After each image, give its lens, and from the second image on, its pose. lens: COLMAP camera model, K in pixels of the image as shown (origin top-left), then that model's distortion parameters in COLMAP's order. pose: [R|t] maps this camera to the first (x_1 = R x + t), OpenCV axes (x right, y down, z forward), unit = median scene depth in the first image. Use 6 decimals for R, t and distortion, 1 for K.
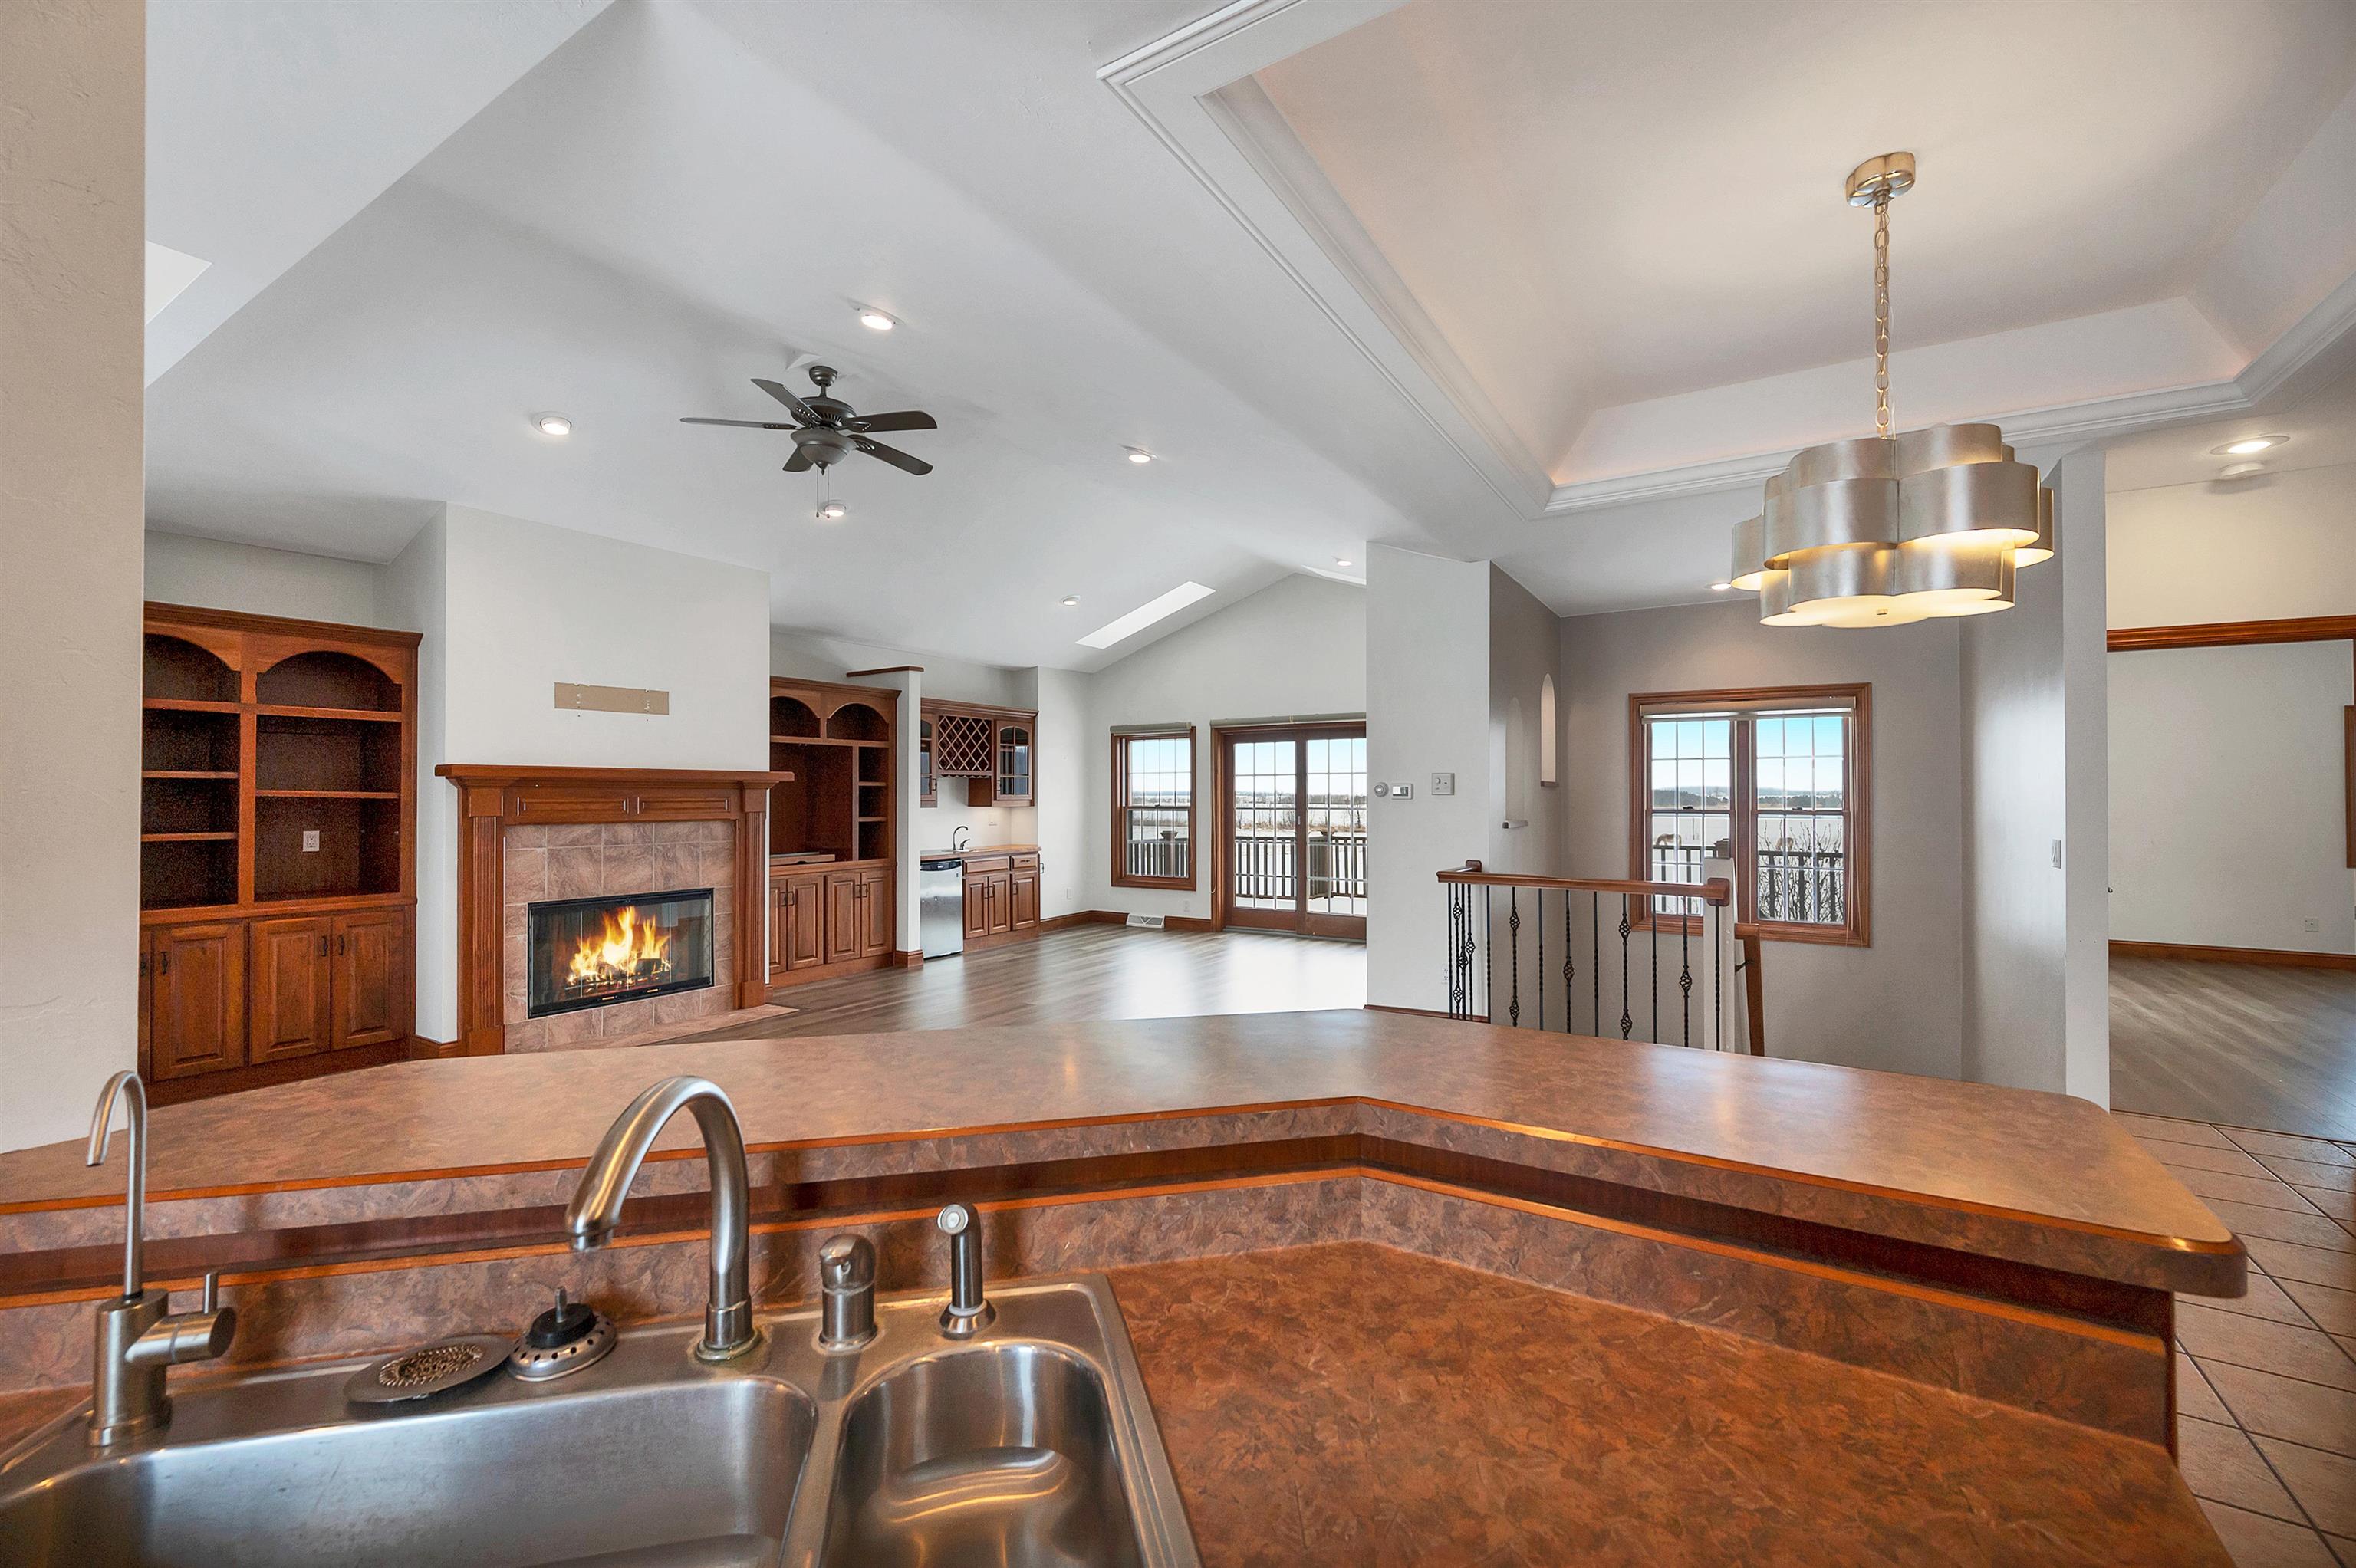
lens RADIAL K [[960.0, 0, 1178.0], [0, 960.0, 784.0], [0, 0, 1]] dist [-0.001616, -0.000143]
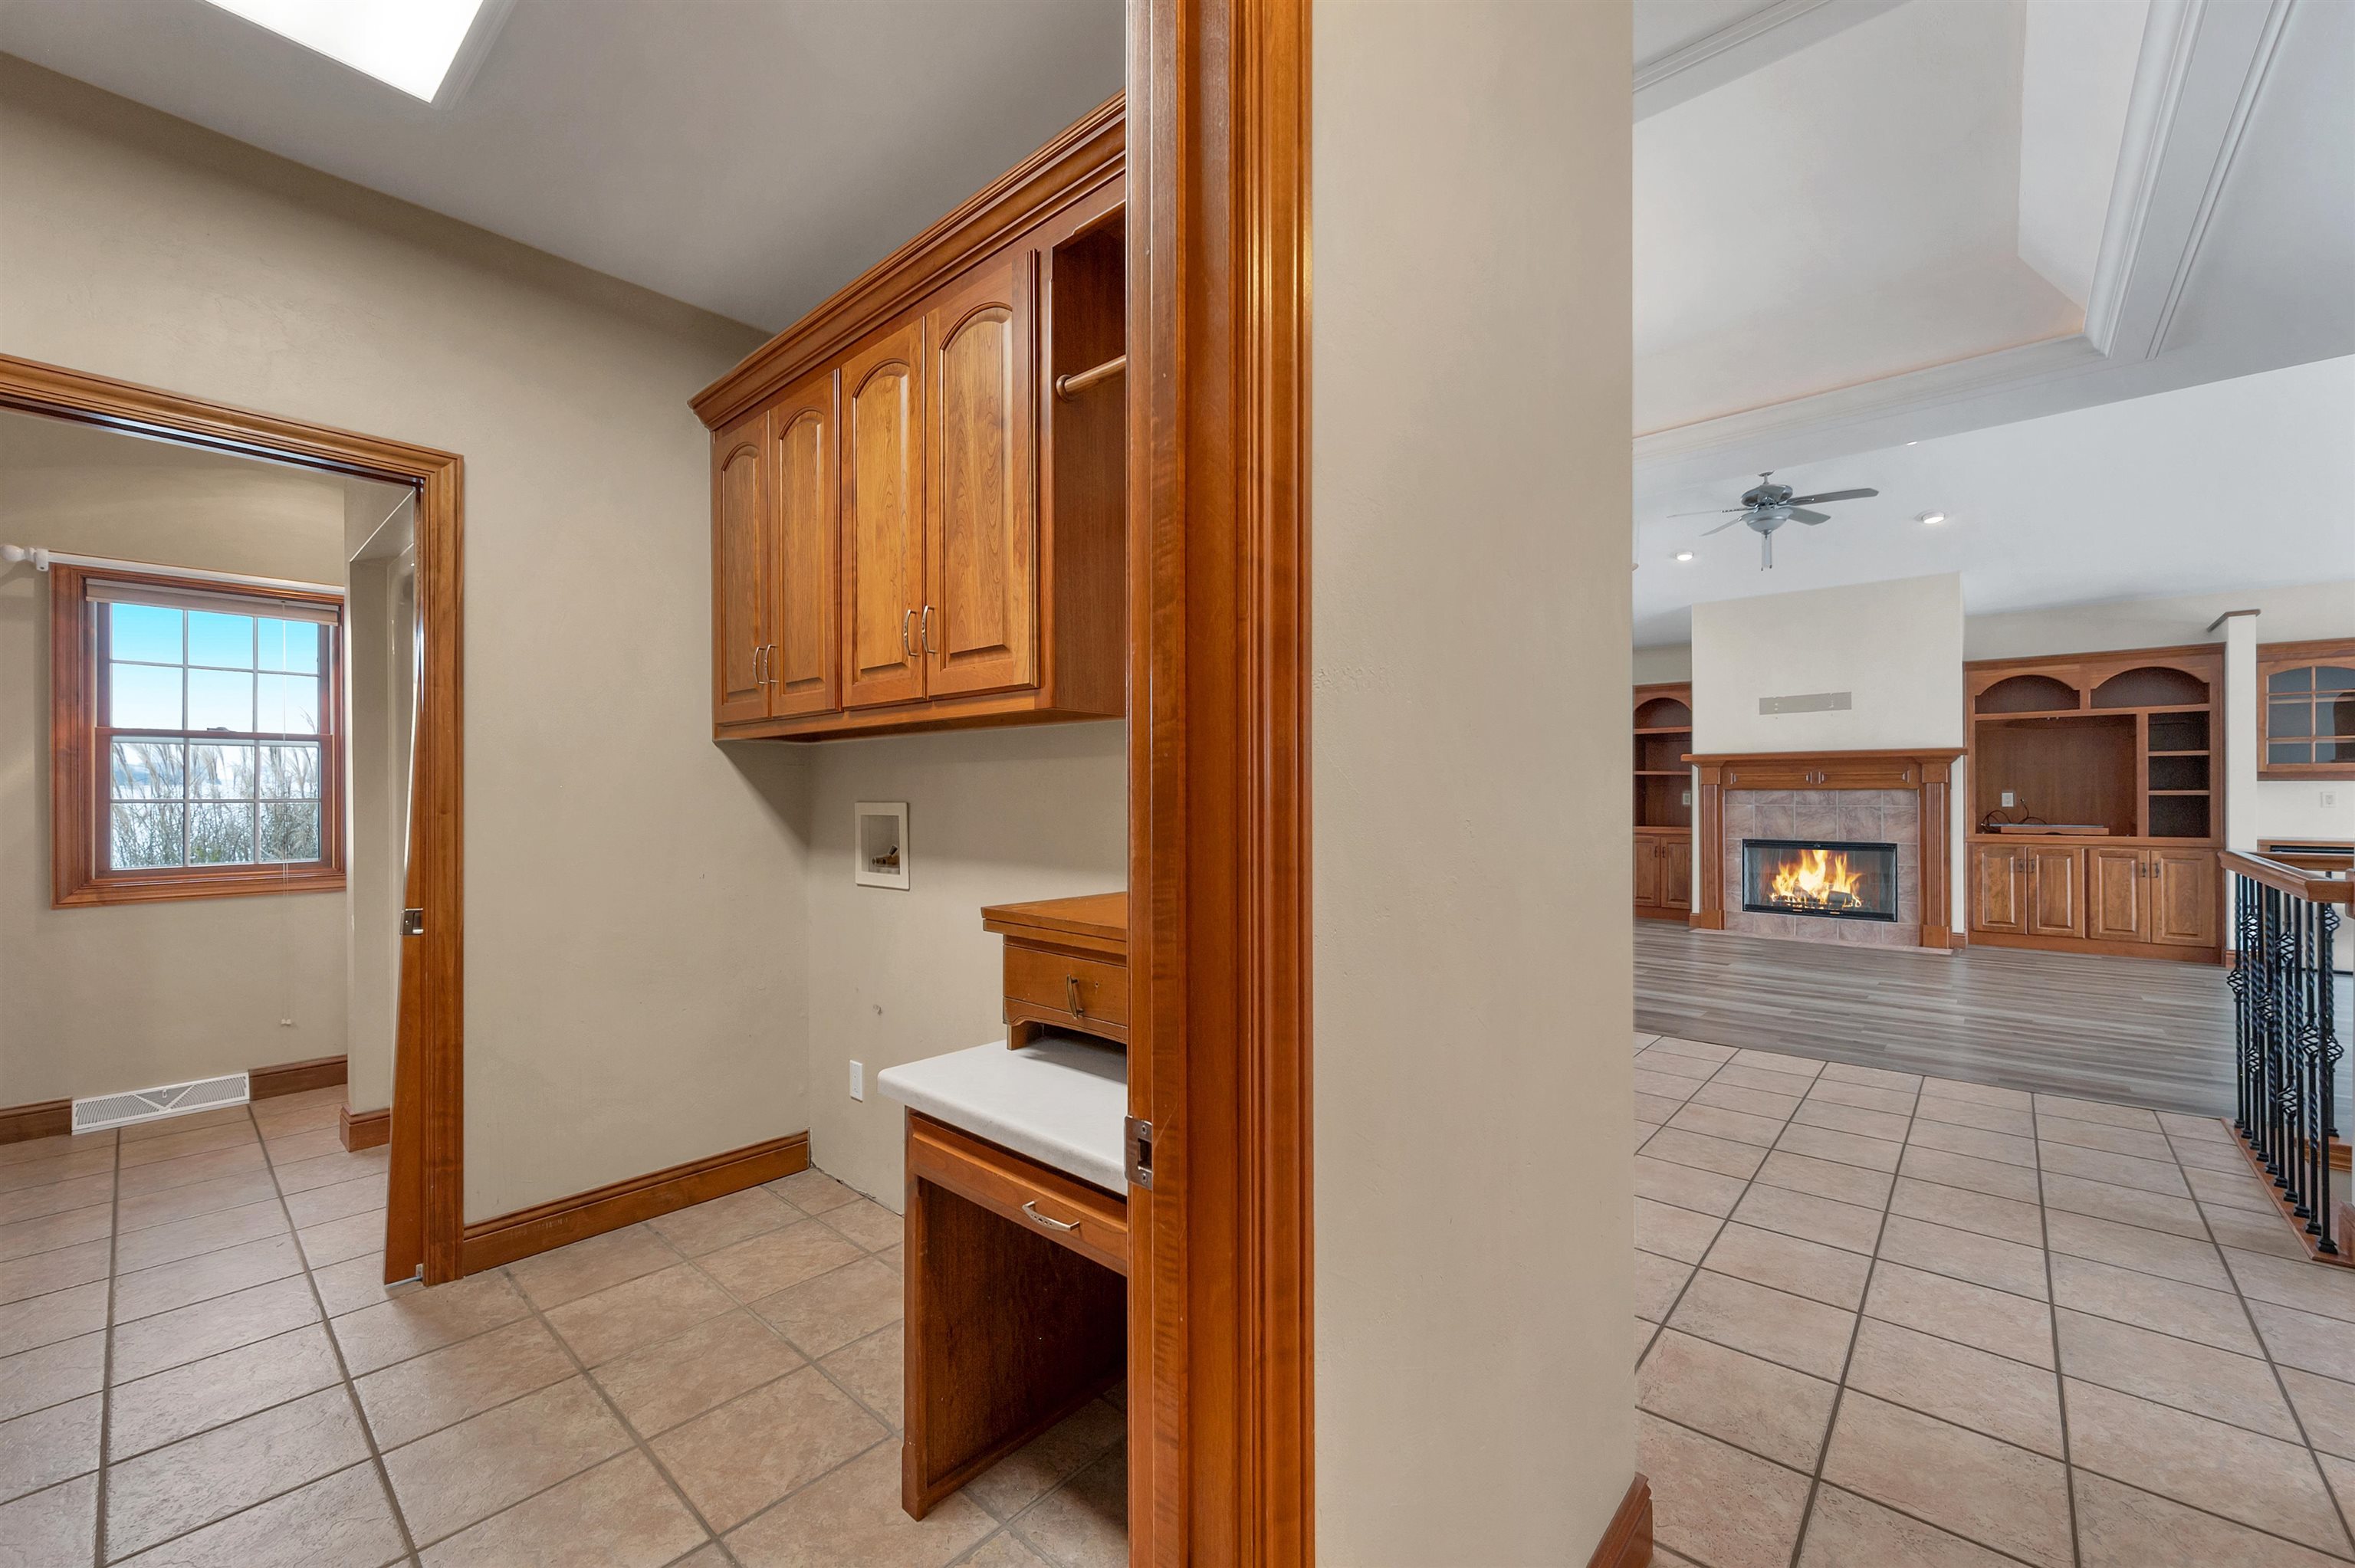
lens RADIAL K [[921.4, 0, 1185.3], [0, 921.4, 790.8], [0, 0, 1]] dist [-0.000054, 0.000333]
pose [[-0.157856, -0.000878, -0.987462, 0.828979], [0.012818, 0.999914, -0.002939, 0.031182], [0.987379, -0.013122, -0.157831, 0.273948]]
